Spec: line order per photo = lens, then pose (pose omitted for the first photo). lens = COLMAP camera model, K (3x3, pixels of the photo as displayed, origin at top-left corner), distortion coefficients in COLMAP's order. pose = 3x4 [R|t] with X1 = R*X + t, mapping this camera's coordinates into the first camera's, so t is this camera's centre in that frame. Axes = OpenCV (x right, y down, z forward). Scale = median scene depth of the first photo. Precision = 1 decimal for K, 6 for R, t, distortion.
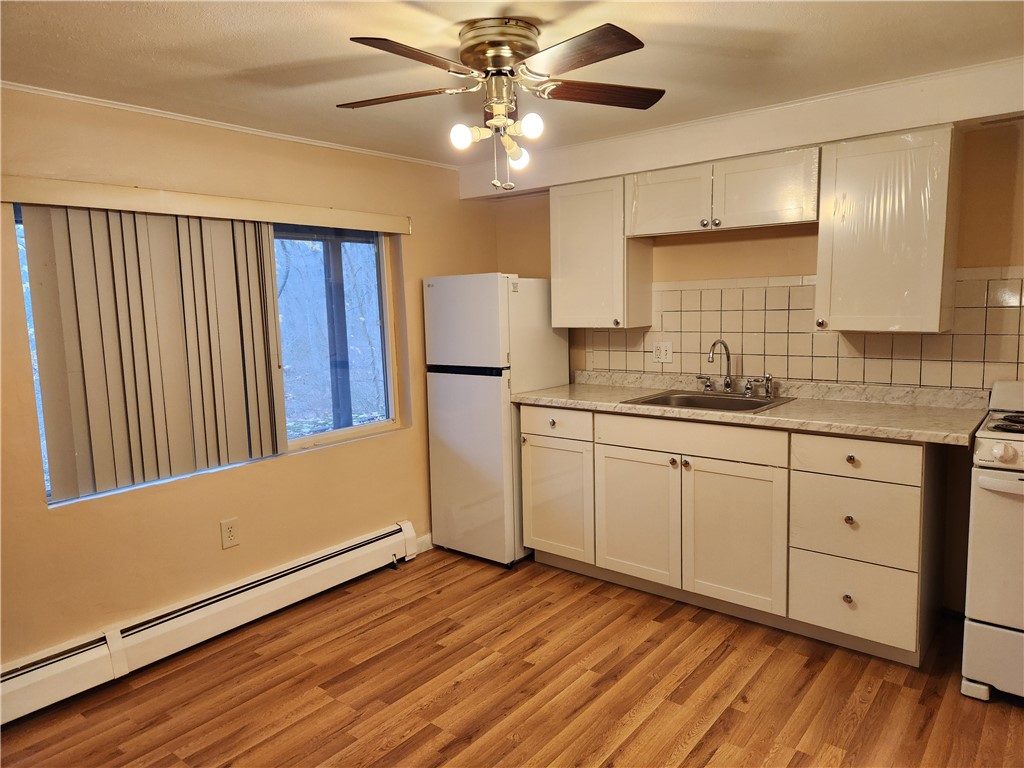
lens RADIAL K [[680.4, 0, 511.7], [0, 680.4, 379.1], [0, 0, 1]] dist [0.077773, -0.064998]
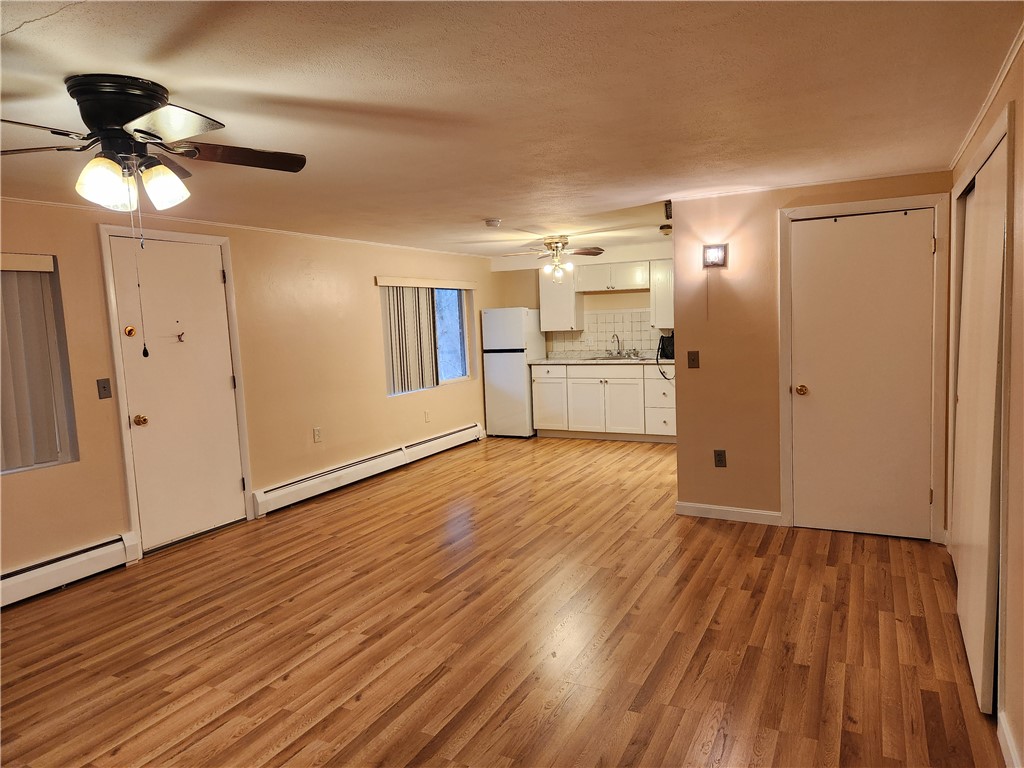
lens RADIAL K [[680.4, 0, 511.7], [0, 680.4, 379.1], [0, 0, 1]] dist [0.077773, -0.064998]
pose [[0.979320, -0.030456, 0.200012, -0.576354], [0.037115, 0.998872, -0.029630, 0.169618], [-0.198884, 0.036441, 0.979345, -1.368165]]
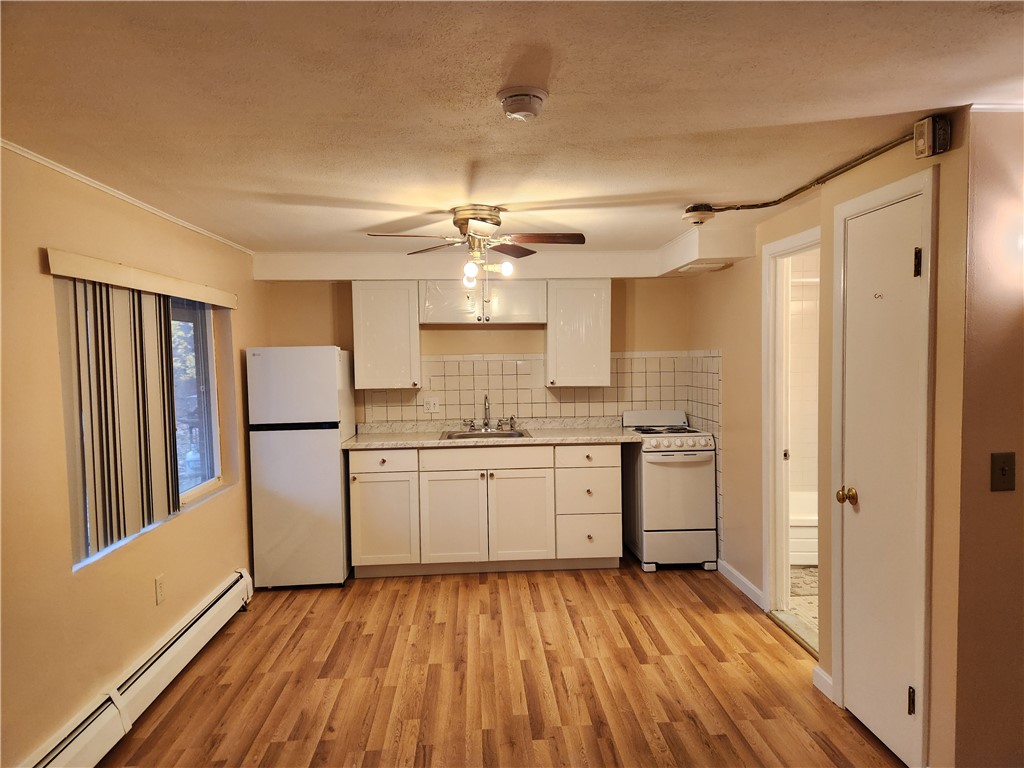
lens RADIAL K [[680.7, 0, 513.4], [0, 680.7, 389.6], [0, 0, 1]] dist [0.081914, -0.065628]
pose [[0.739380, -0.020623, 0.672972, -0.694268], [0.075101, 0.995819, -0.051995, 0.015847], [-0.669087, 0.088985, 0.737838, -0.160915]]
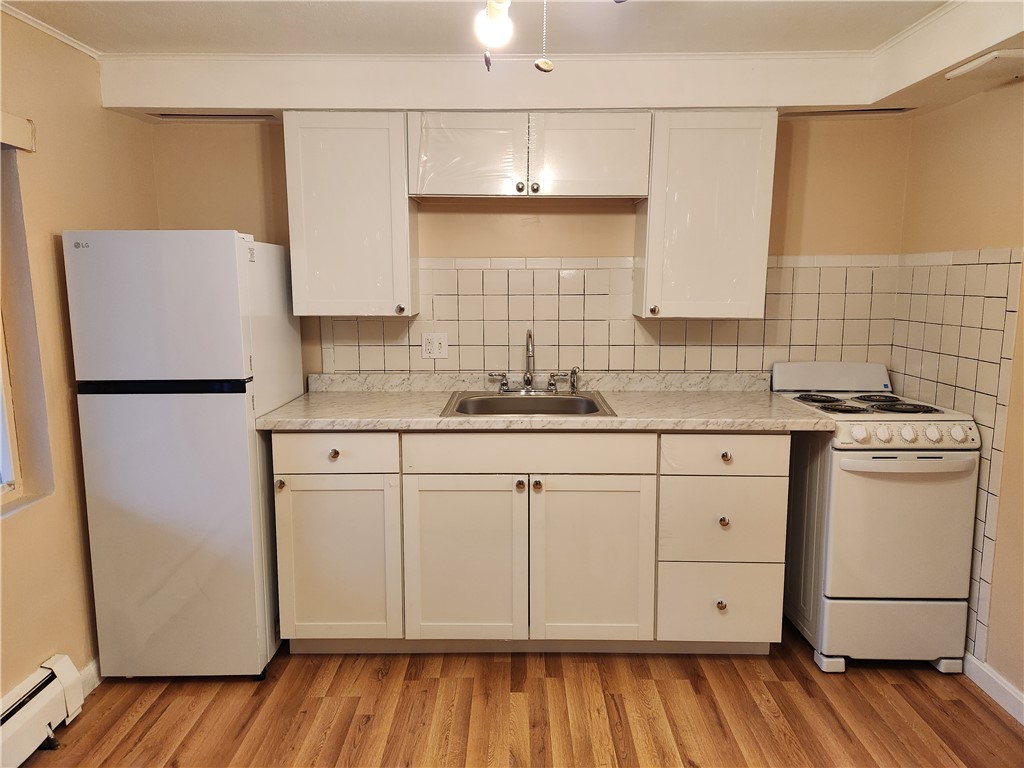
lens RADIAL K [[684.1, 0, 506.8], [0, 684.1, 373.8], [0, 0, 1]] dist [0.077996, -0.064061]
pose [[0.783790, -0.063798, 0.617740, -0.251701], [0.053327, 0.997949, 0.035404, -0.035764], [-0.618732, 0.005193, 0.785585, 0.371526]]
